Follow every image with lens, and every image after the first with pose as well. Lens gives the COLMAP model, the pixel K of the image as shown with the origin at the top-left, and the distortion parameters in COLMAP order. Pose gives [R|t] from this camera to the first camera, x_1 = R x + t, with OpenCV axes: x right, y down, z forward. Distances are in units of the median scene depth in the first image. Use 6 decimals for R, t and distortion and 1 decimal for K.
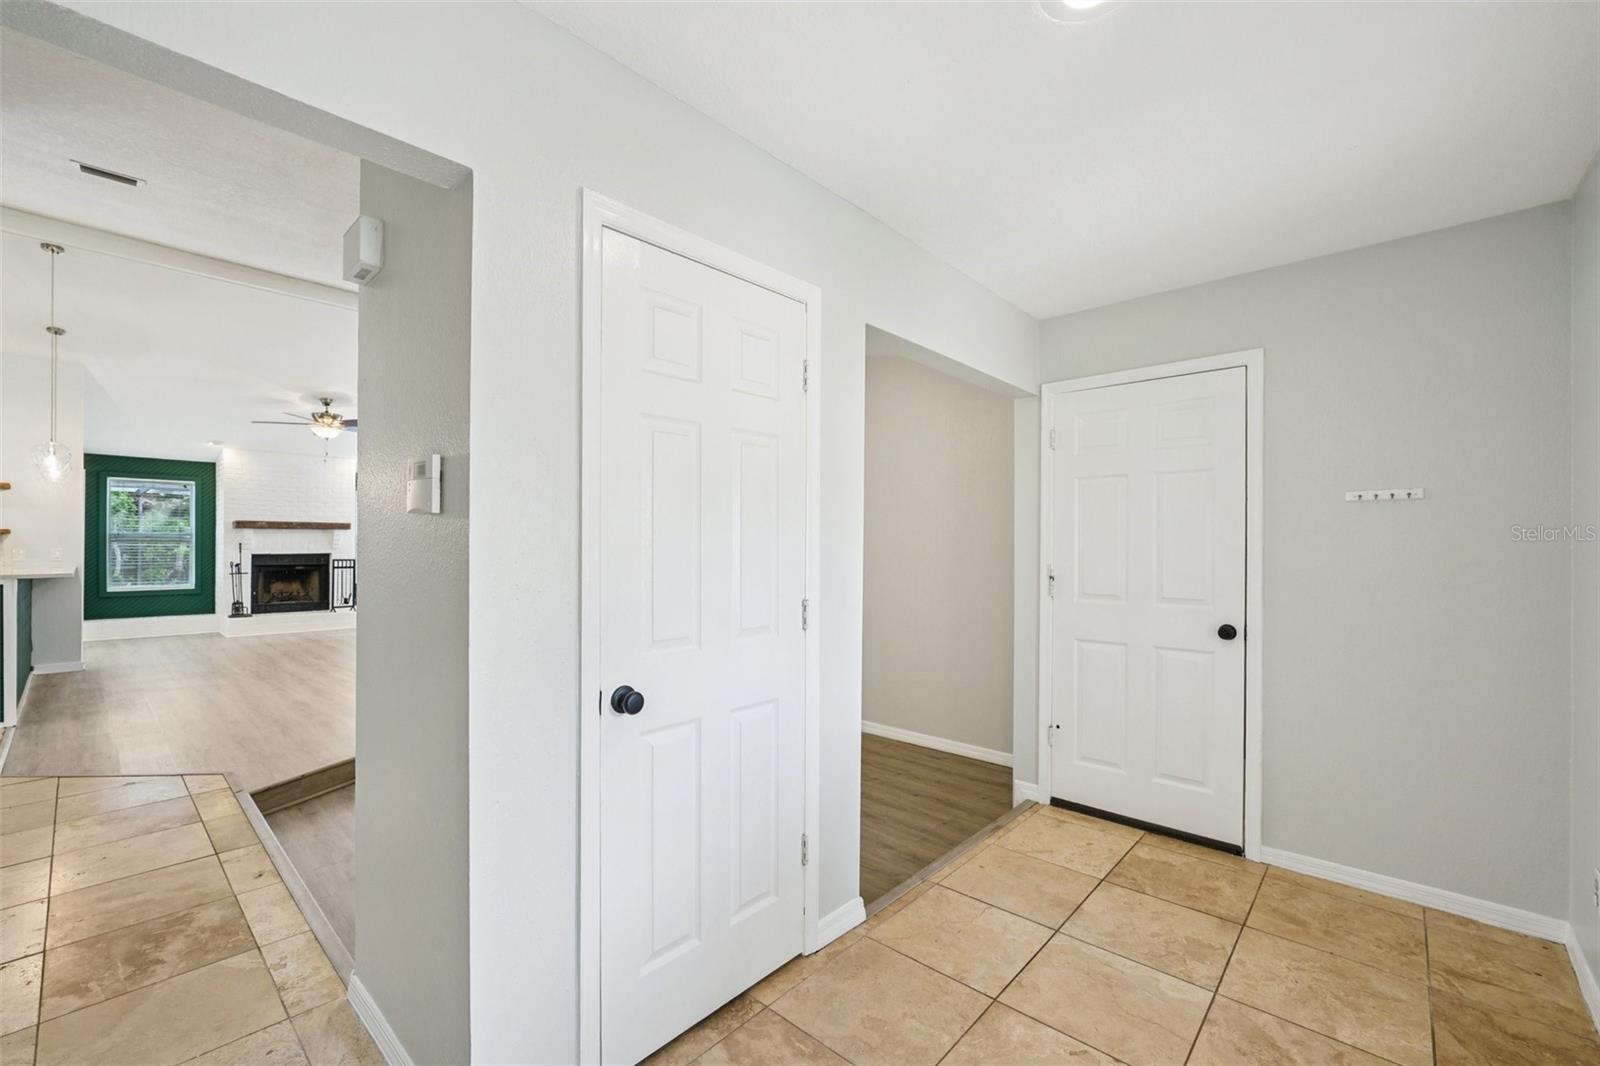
lens RADIAL K [[665.4, 0, 792.9], [0, 665.4, 542.5], [0, 0, 1]] dist [-0.003952, -0.000334]
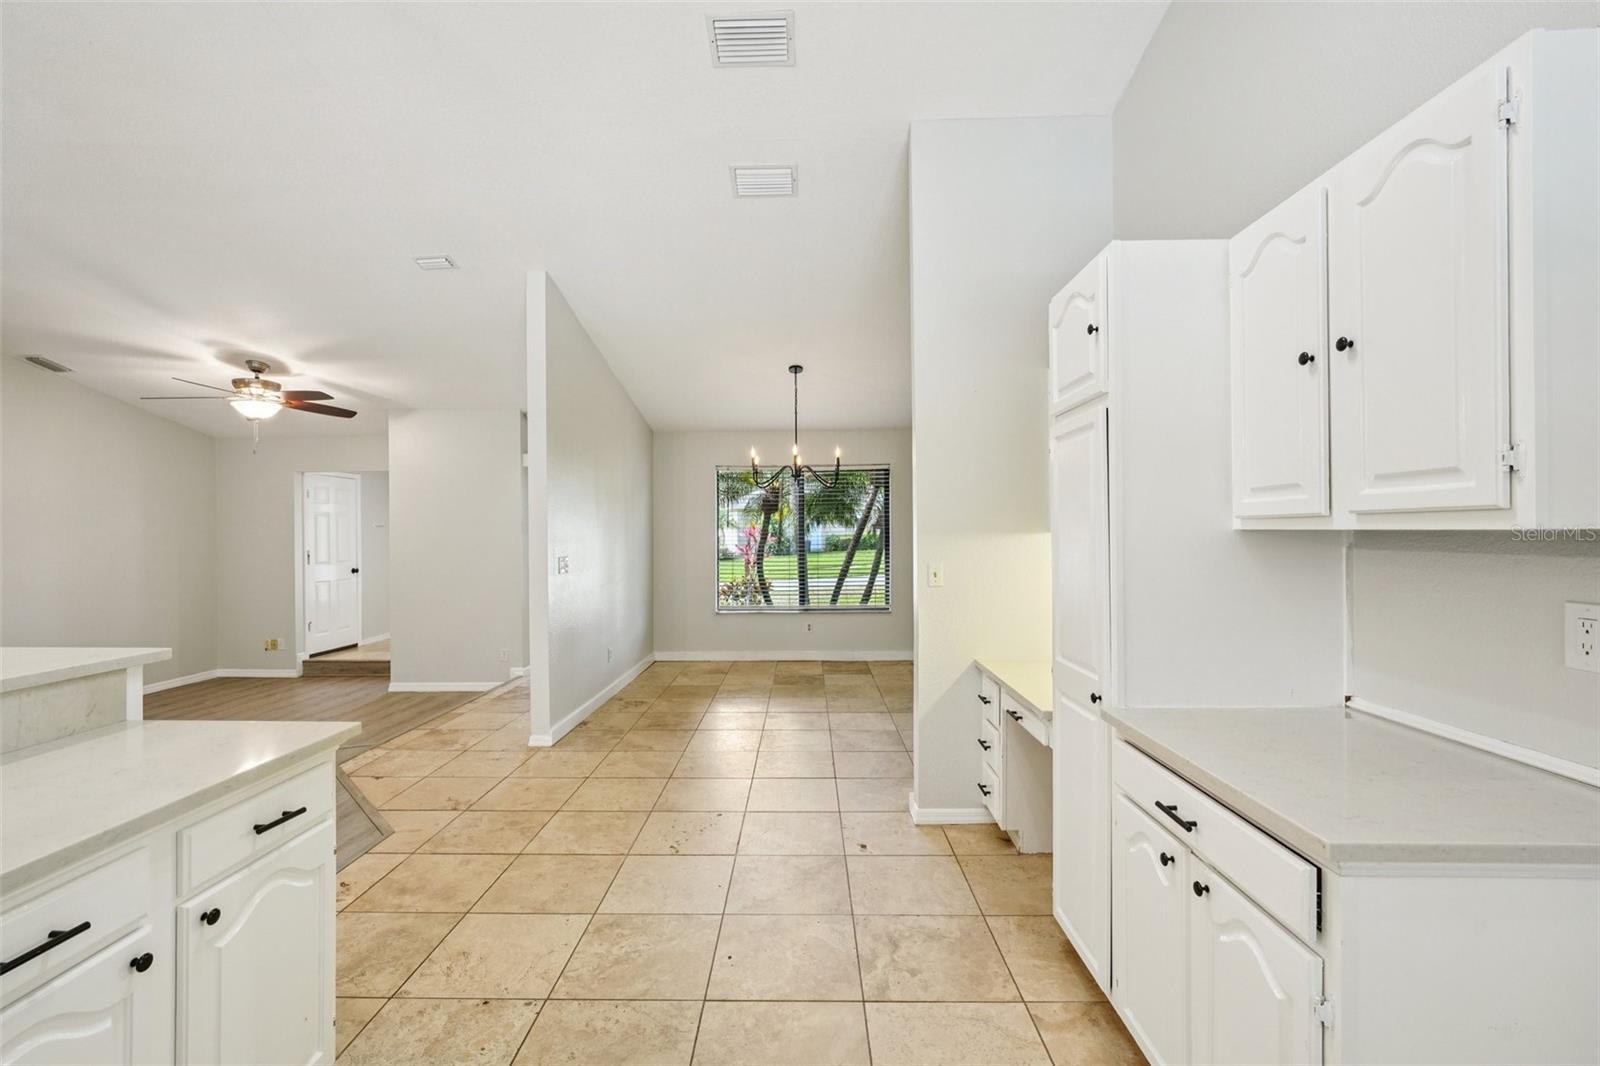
lens RADIAL K [[698.0, 0, 791.8], [0, 698.0, 532.3], [0, 0, 1]] dist [-0.010057, 0.006284]
pose [[-0.660517, 0.001358, 0.750809, -0.857438], [0.003797, 0.999992, 0.001532, -0.008886], [-0.750801, 0.003863, -0.660517, 0.467610]]
